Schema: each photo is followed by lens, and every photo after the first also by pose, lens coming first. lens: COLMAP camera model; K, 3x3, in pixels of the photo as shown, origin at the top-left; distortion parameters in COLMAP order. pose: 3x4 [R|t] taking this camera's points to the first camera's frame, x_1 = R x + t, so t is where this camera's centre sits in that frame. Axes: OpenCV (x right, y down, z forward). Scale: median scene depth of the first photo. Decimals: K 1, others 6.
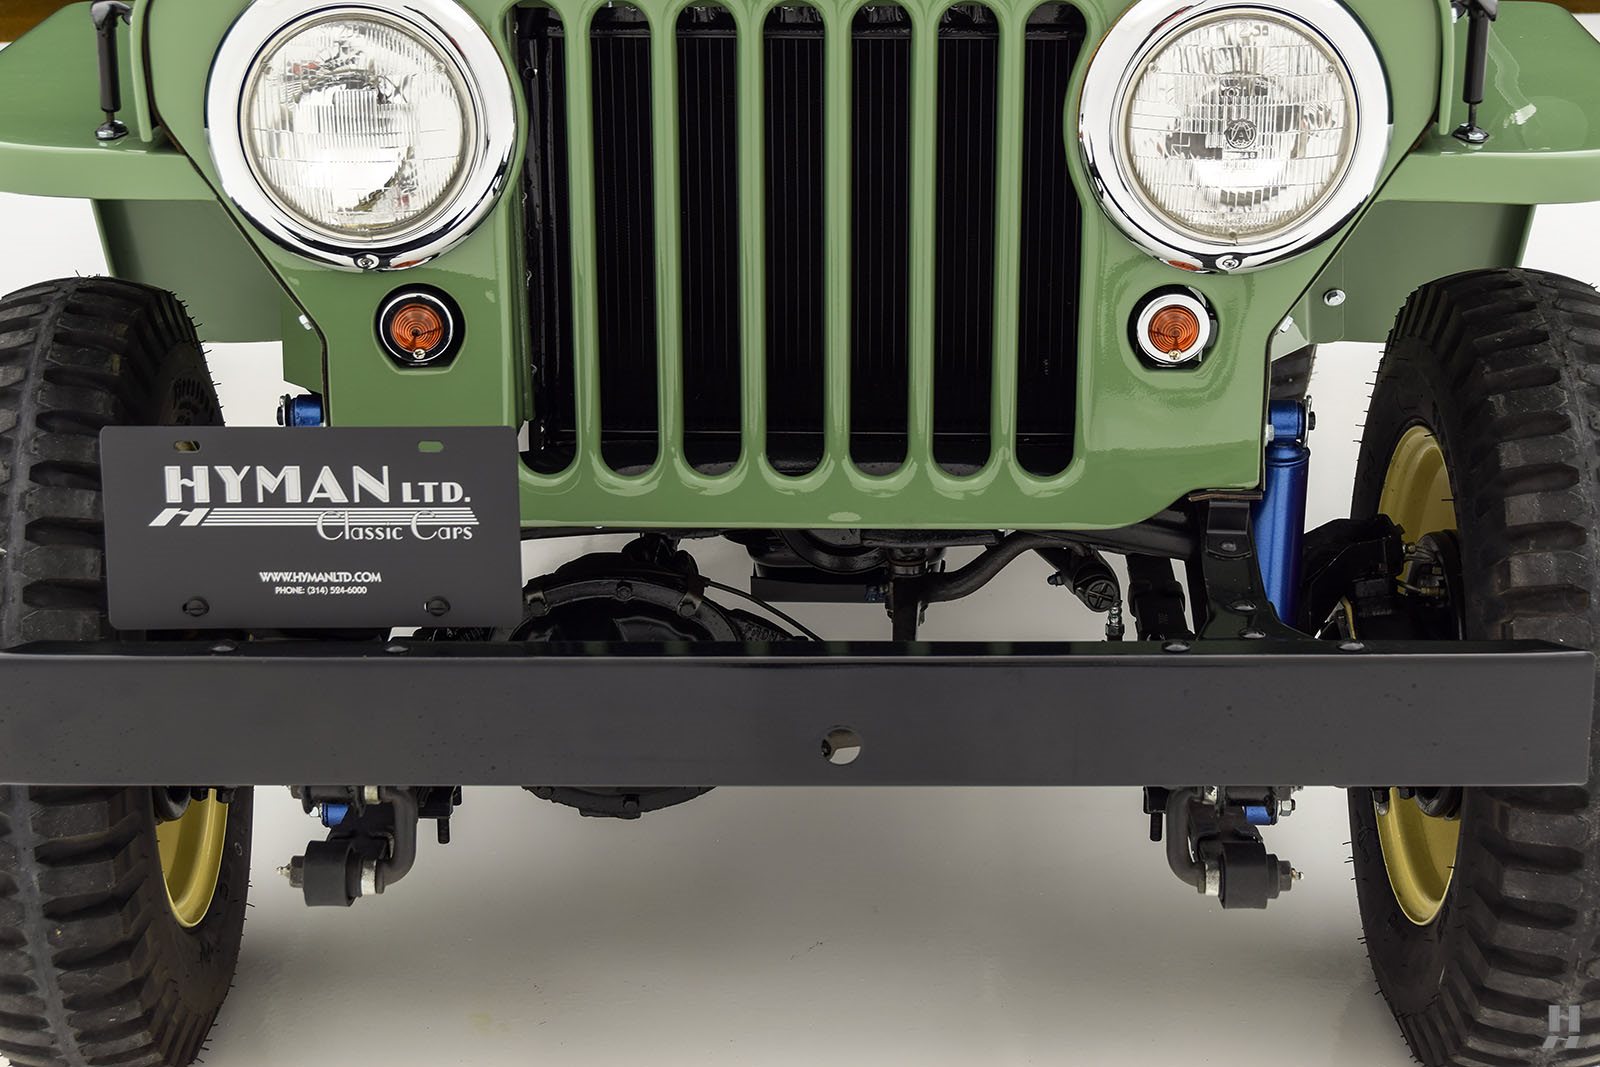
lens RADIAL K [[3294.9, 0, 806.6], [0, 3294.9, 535.9], [0, 0, 1]] dist [0.134117, 0.000000]
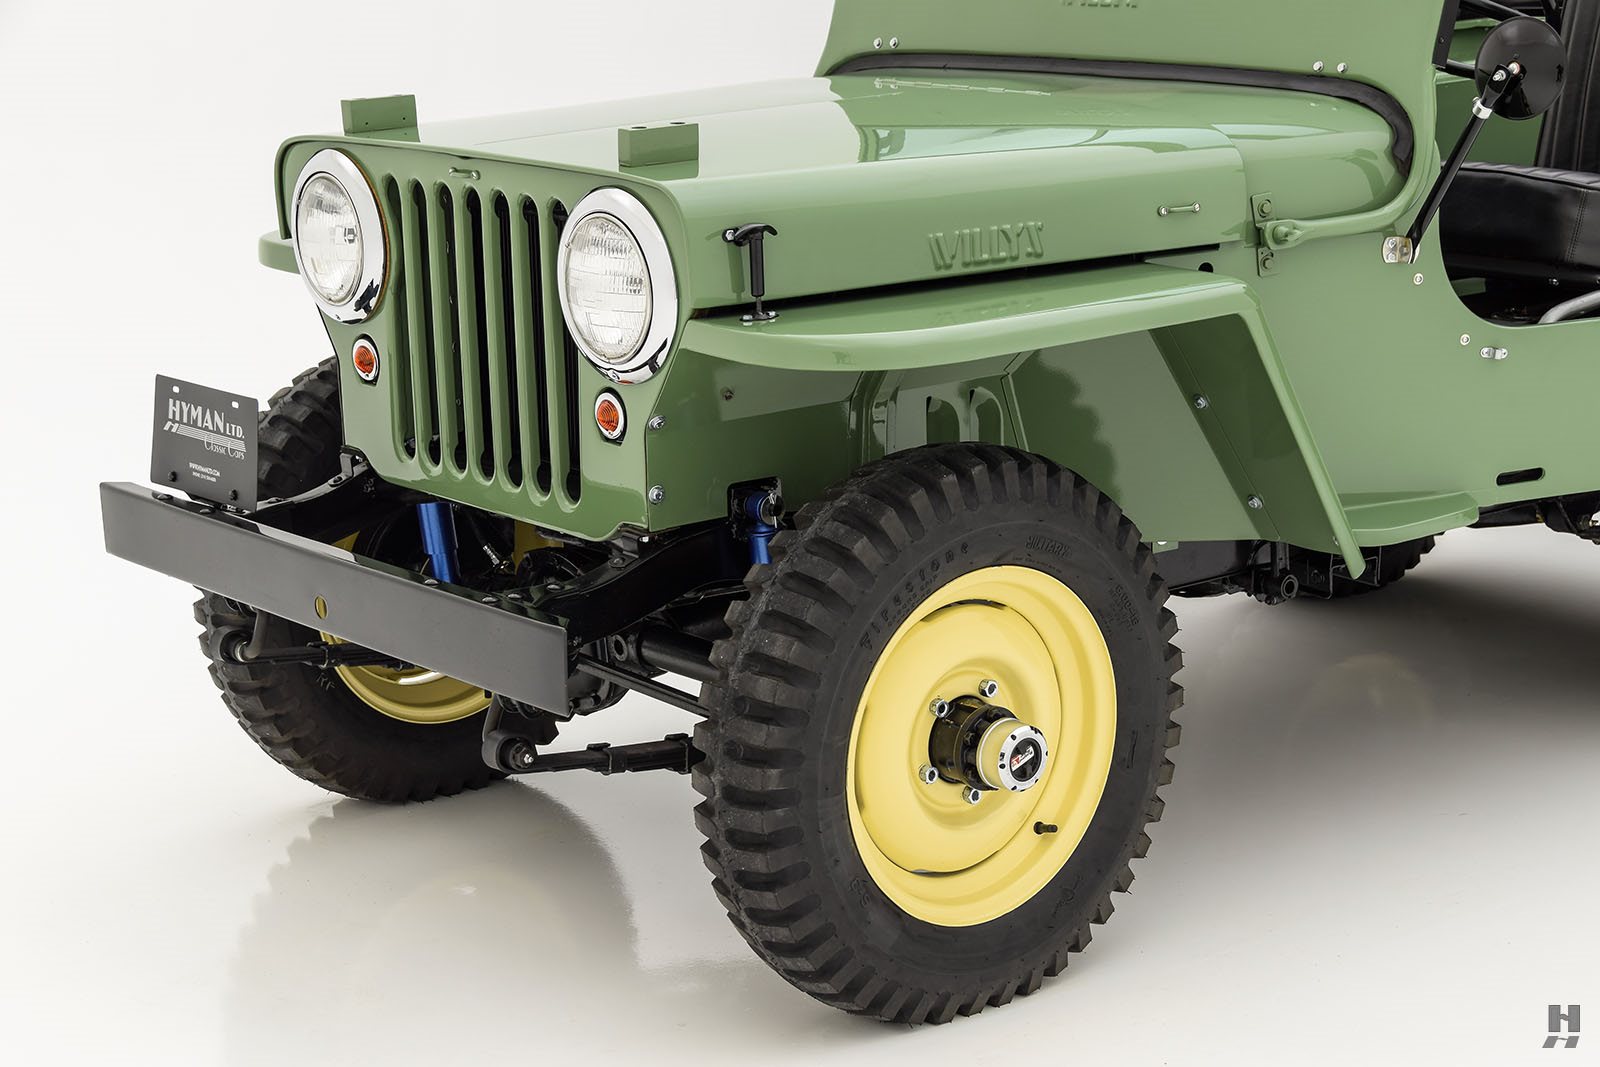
lens RADIAL K [[3154.8, 0, 807.1], [0, 3154.8, 547.5], [0, 0, 1]] dist [0.207052, 0.000000]
pose [[0.627918, 0.160201, -0.761613, 1.408618], [-0.231191, 0.972807, 0.014017, -0.047399], [0.743148, 0.167277, 0.647881, 0.117604]]
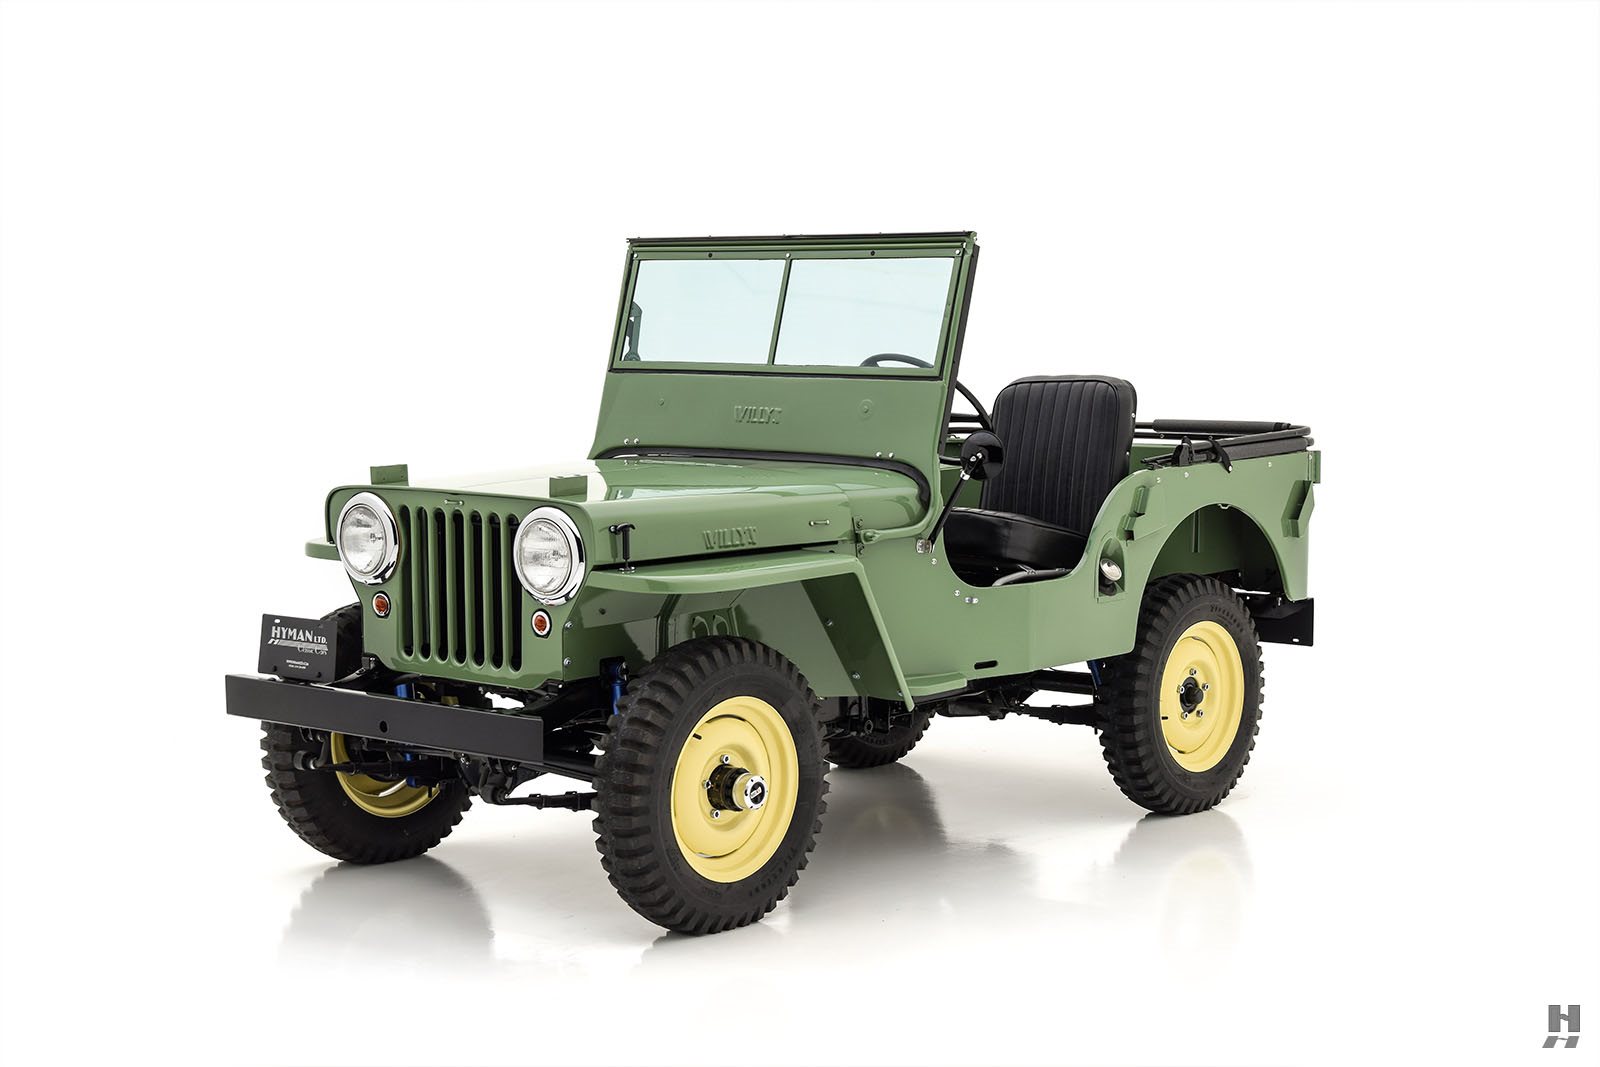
lens RADIAL K [[2660.5, 0, 787.1], [0, 2660.5, 526.7], [0, 0, 1]] dist [0.249343, 0.000000]
pose [[0.756050, 0.058771, -0.651870, 2.009543], [-0.210754, 0.964775, -0.157455, 0.204364], [0.619654, 0.256428, 0.741804, -0.757039]]
